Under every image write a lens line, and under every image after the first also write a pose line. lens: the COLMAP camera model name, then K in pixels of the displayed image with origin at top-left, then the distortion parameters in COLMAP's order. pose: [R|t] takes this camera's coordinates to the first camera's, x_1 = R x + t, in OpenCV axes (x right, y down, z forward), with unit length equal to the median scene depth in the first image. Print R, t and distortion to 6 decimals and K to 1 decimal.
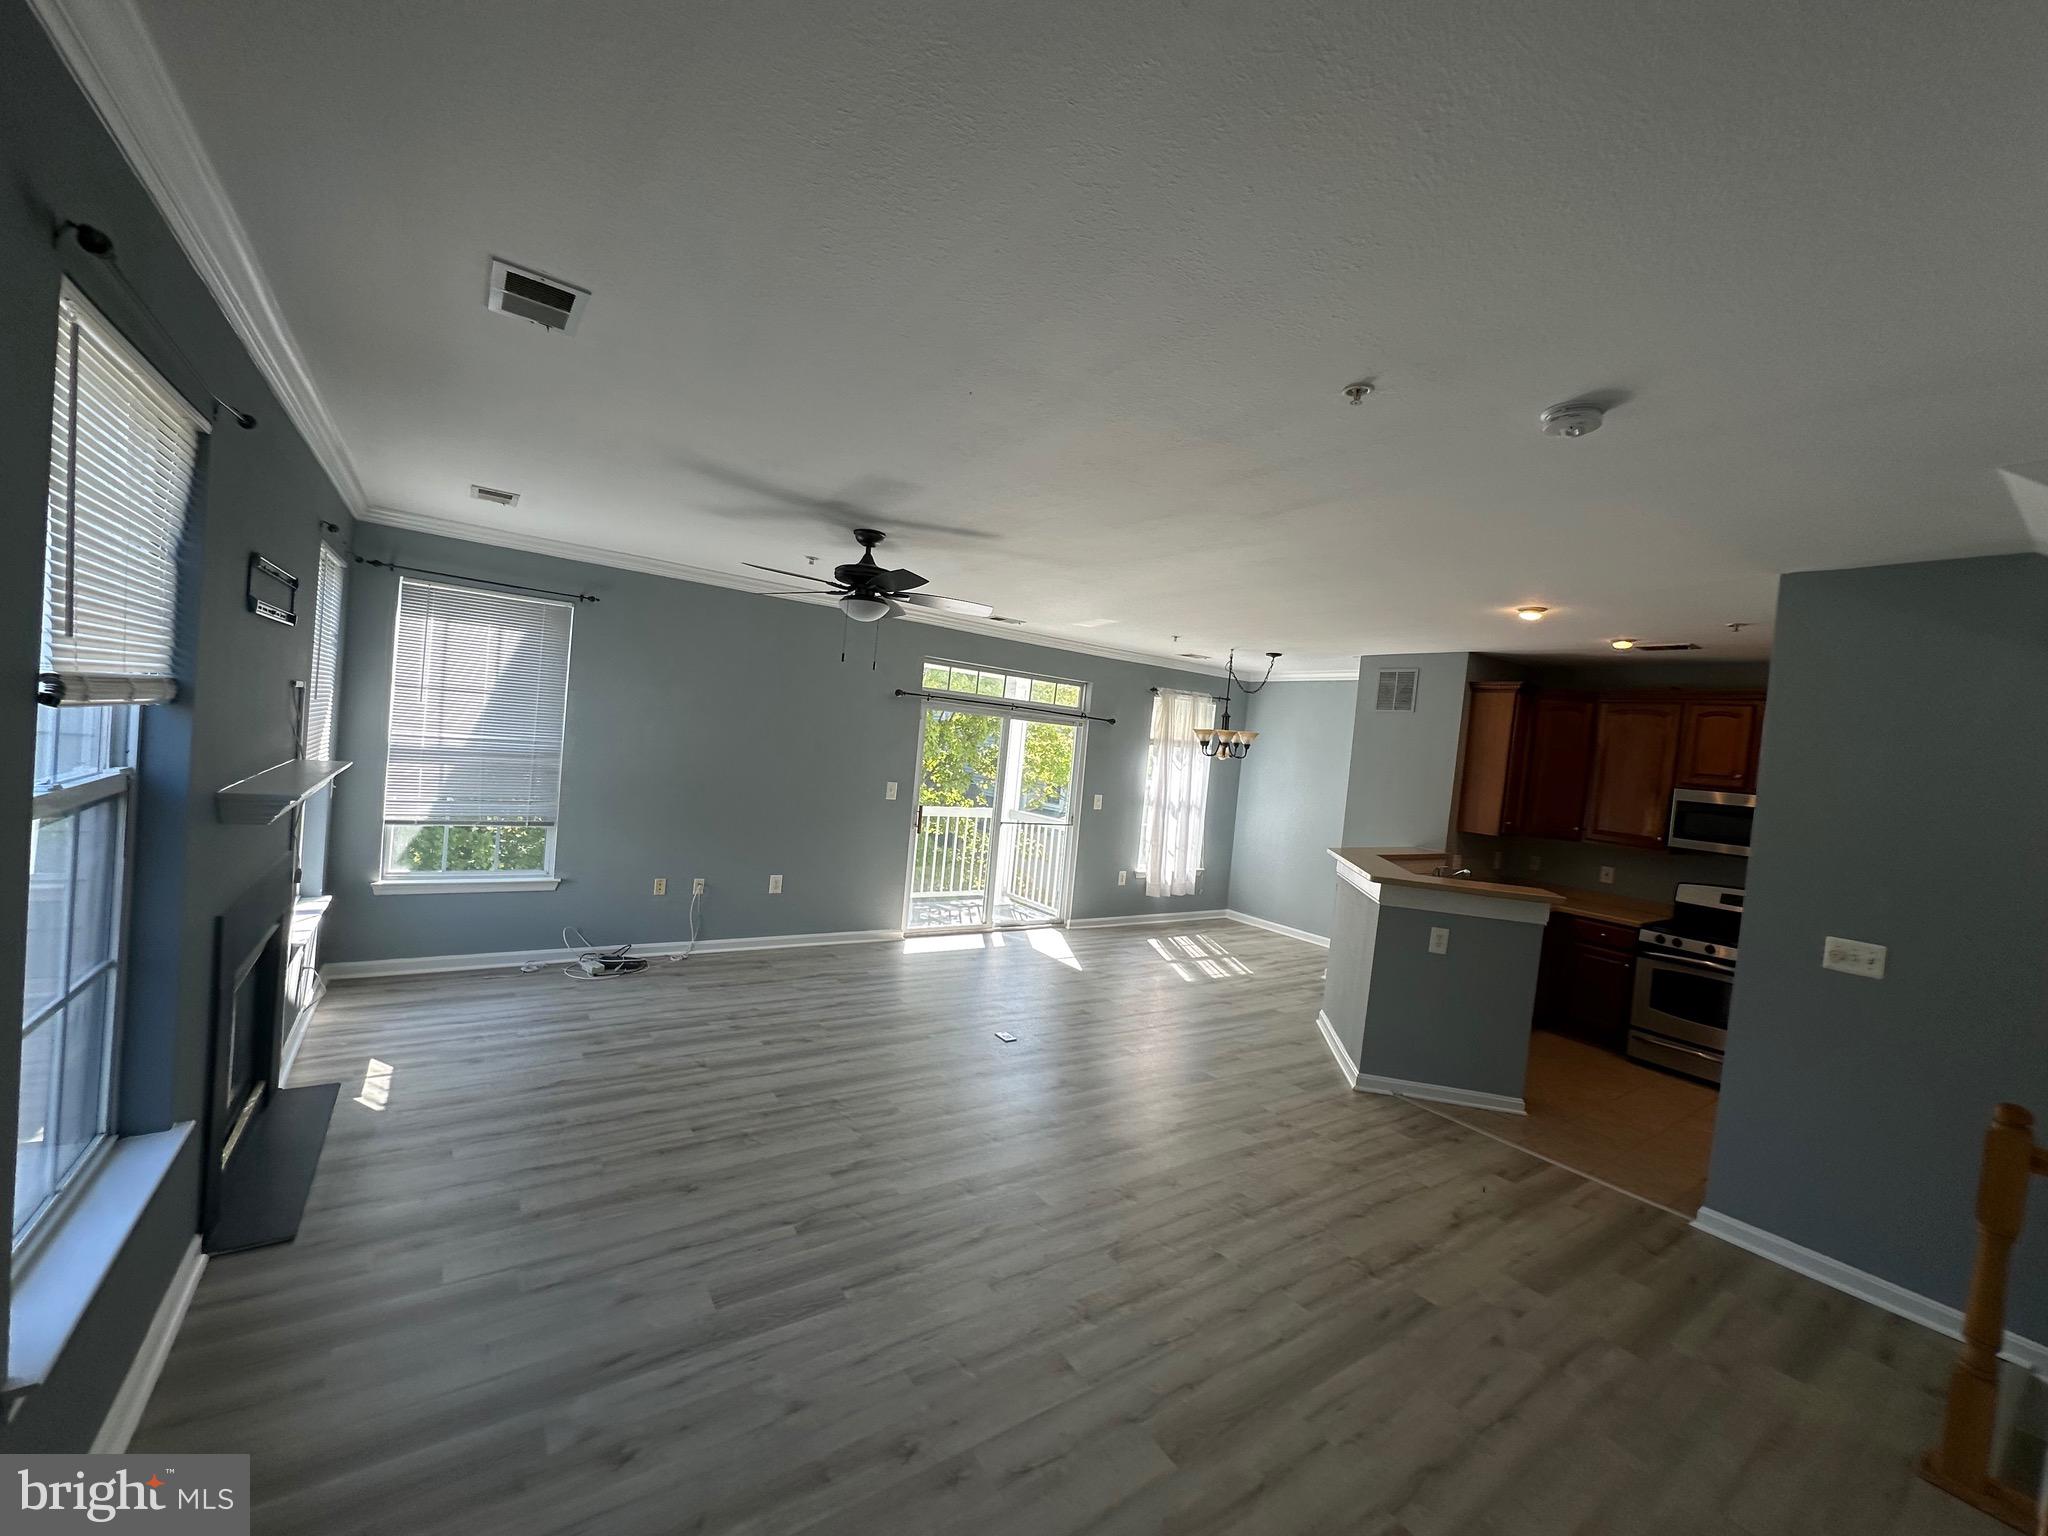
lens RADIAL K [[816.7, 0, 1023.9], [0, 816.7, 767.4], [0, 0, 1]] dist [-0.004001, 0.000936]
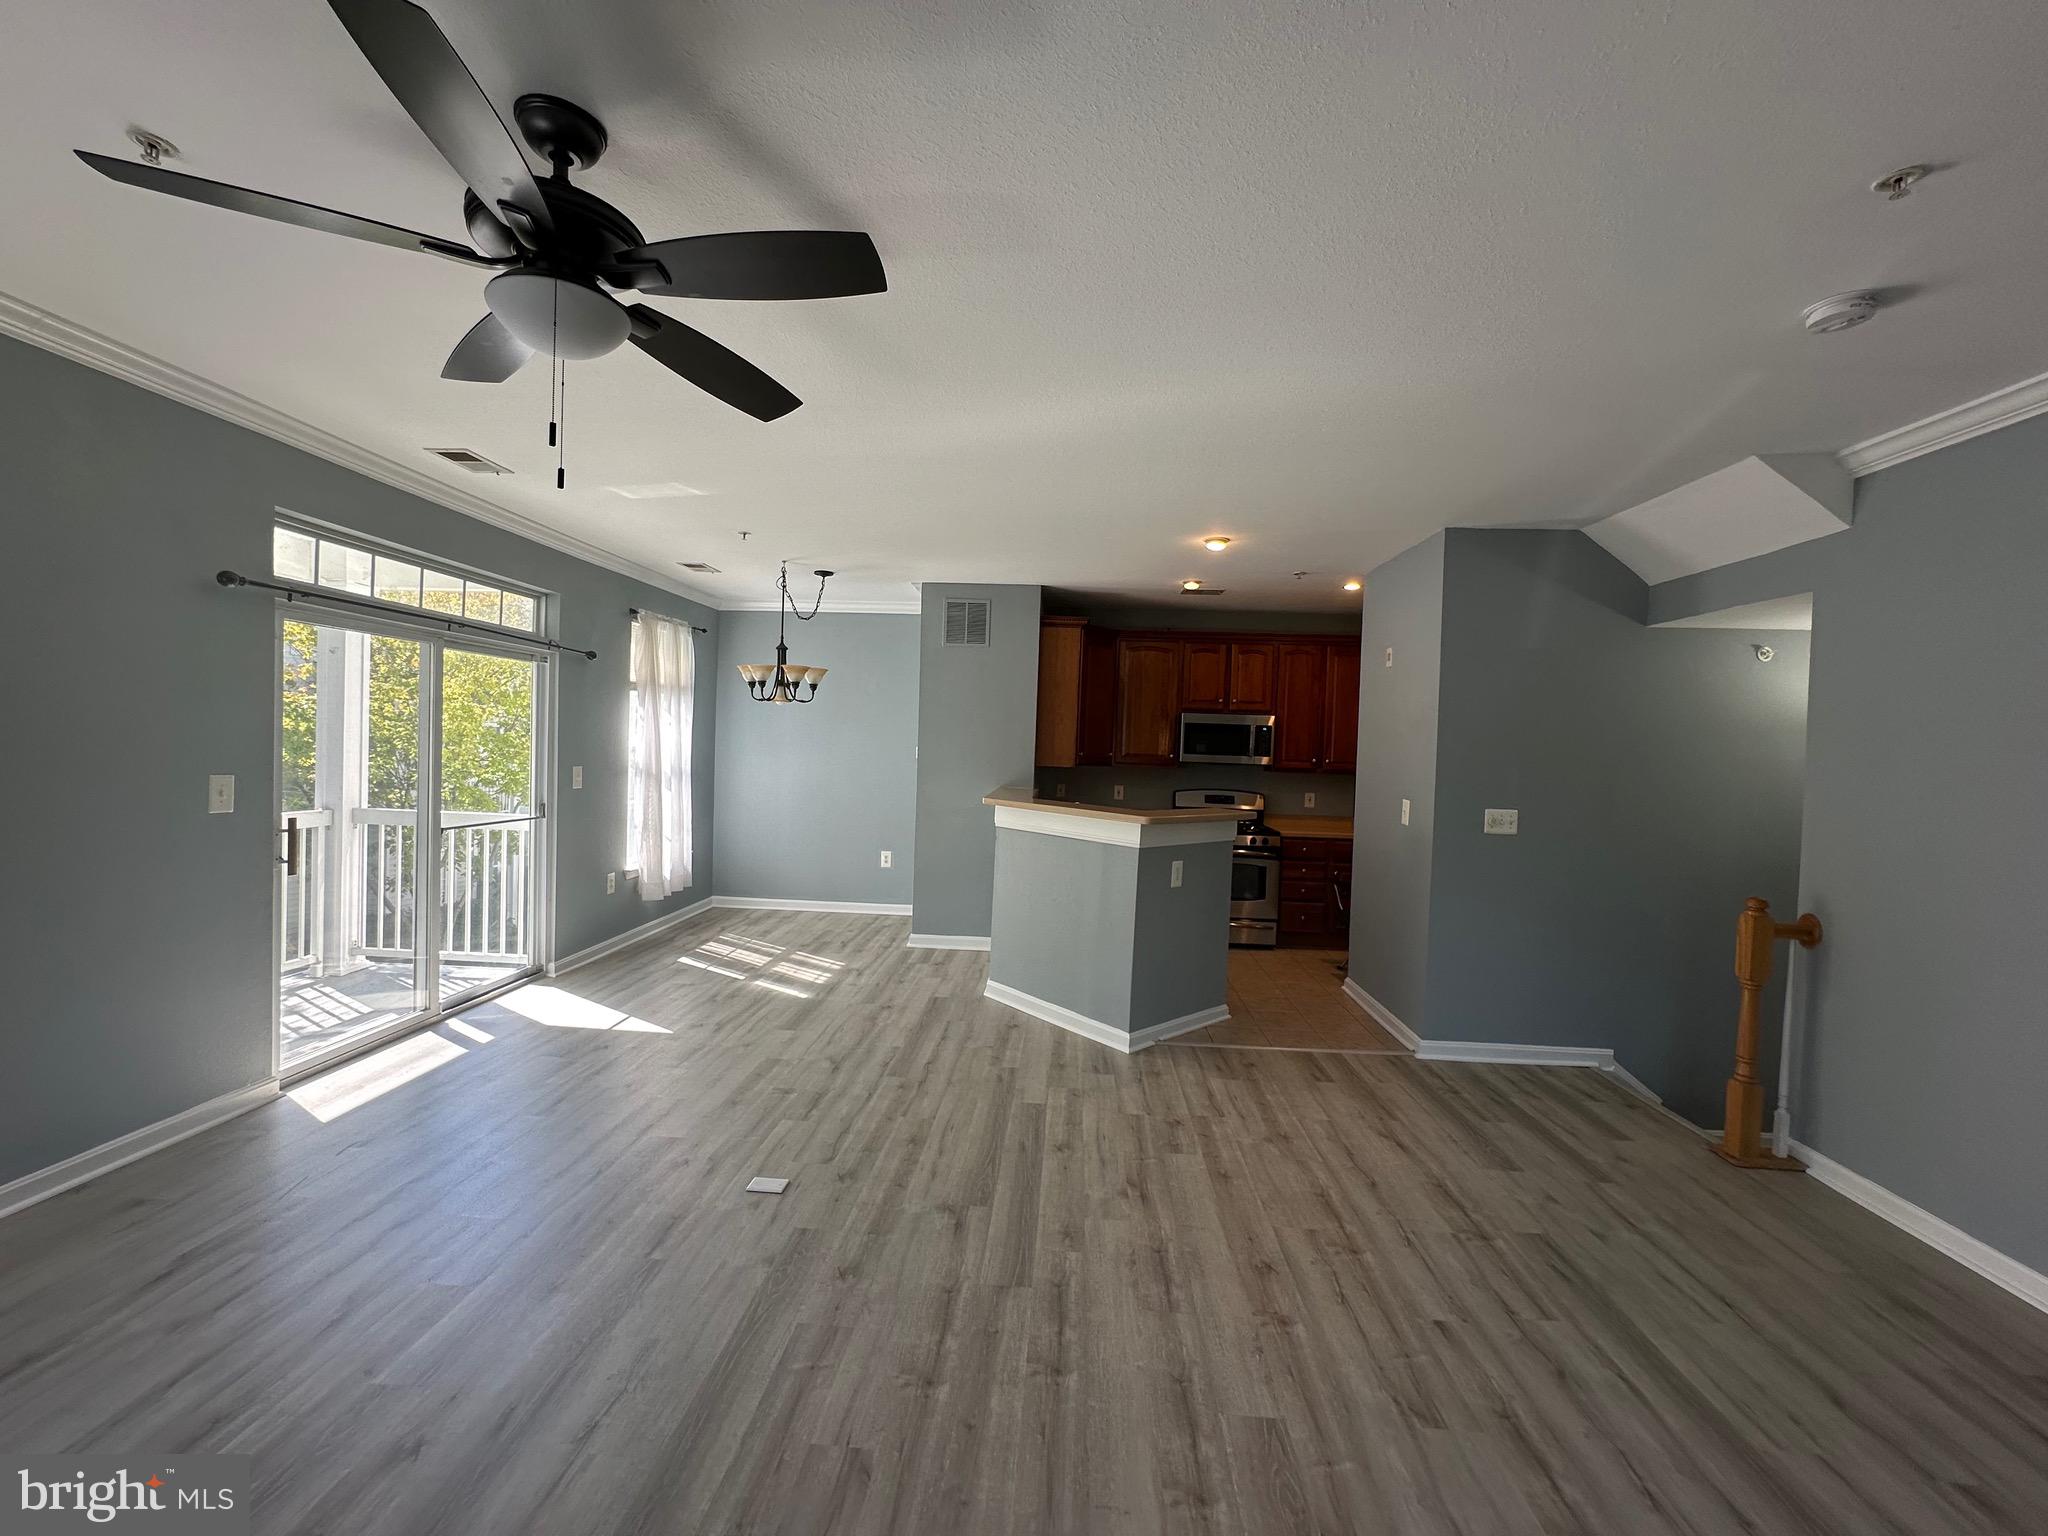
lens RADIAL K [[816.7, 0, 1024.2], [0, 816.7, 767.1], [0, 0, 1]] dist [-0.004001, 0.000936]
pose [[0.619311, -0.092498, 0.779678, -0.388520], [0.048616, 0.995648, 0.079503, -0.001908], [-0.783639, -0.011333, 0.621113, 0.588583]]
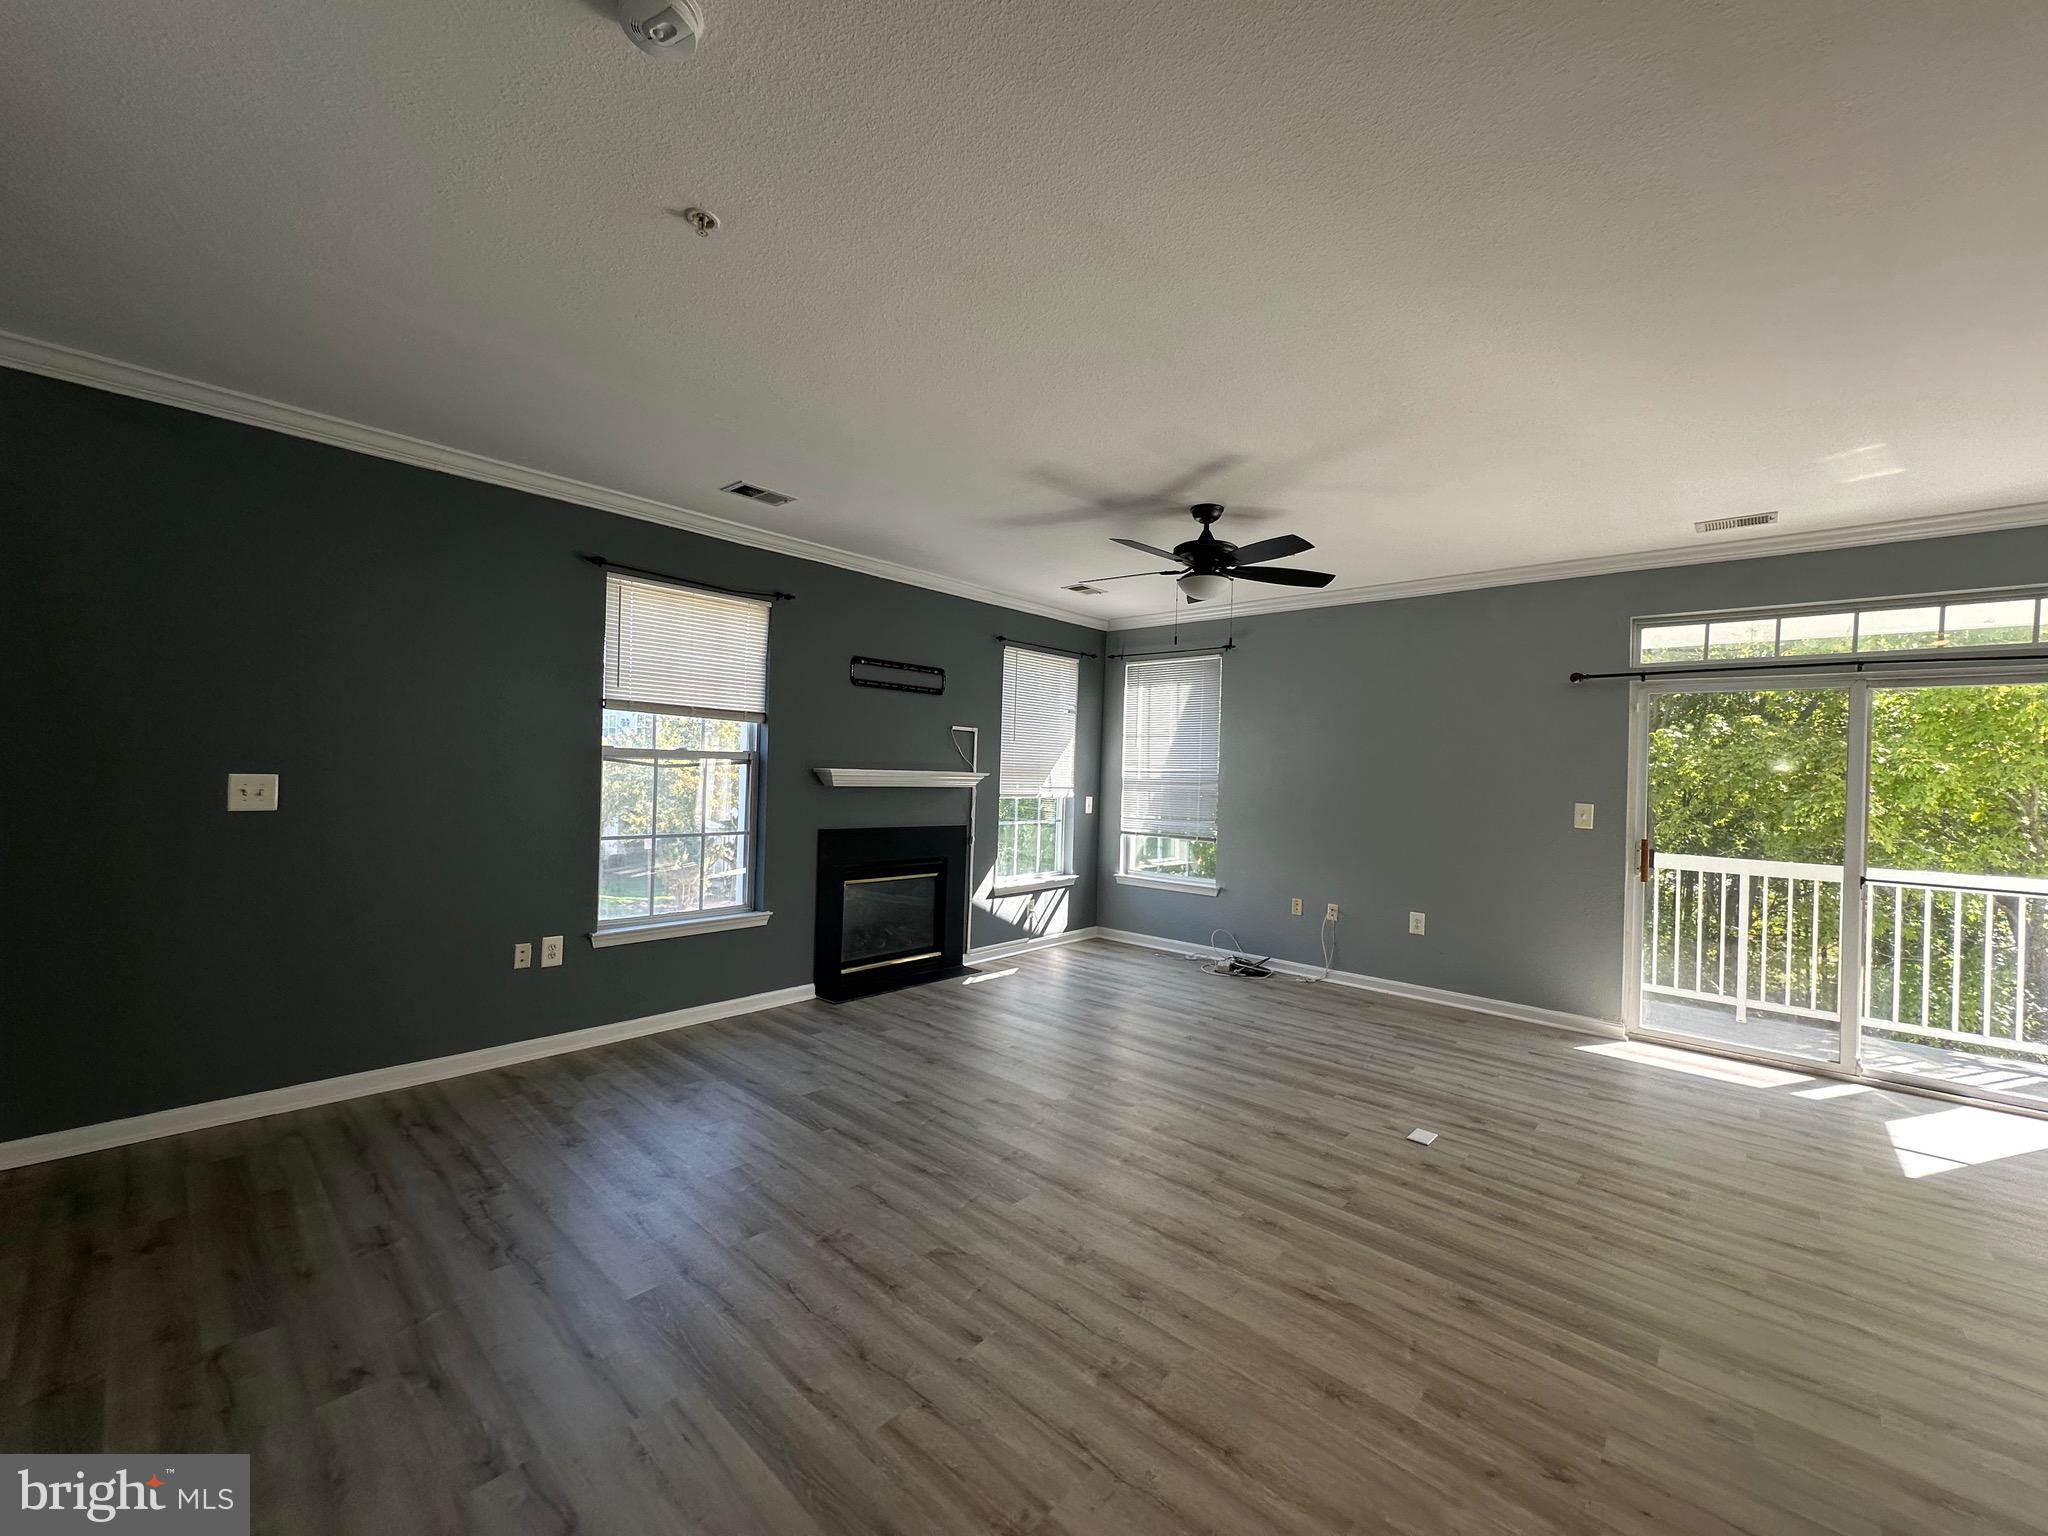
lens RADIAL K [[816.7, 0, 1024.8], [0, 816.7, 767.1], [0, 0, 1]] dist [-0.004001, 0.000936]
pose [[0.223239, -0.093151, -0.970303, 0.683986], [-0.038772, 0.993787, -0.104326, 0.128976], [0.973992, 0.060911, 0.218241, 0.604224]]
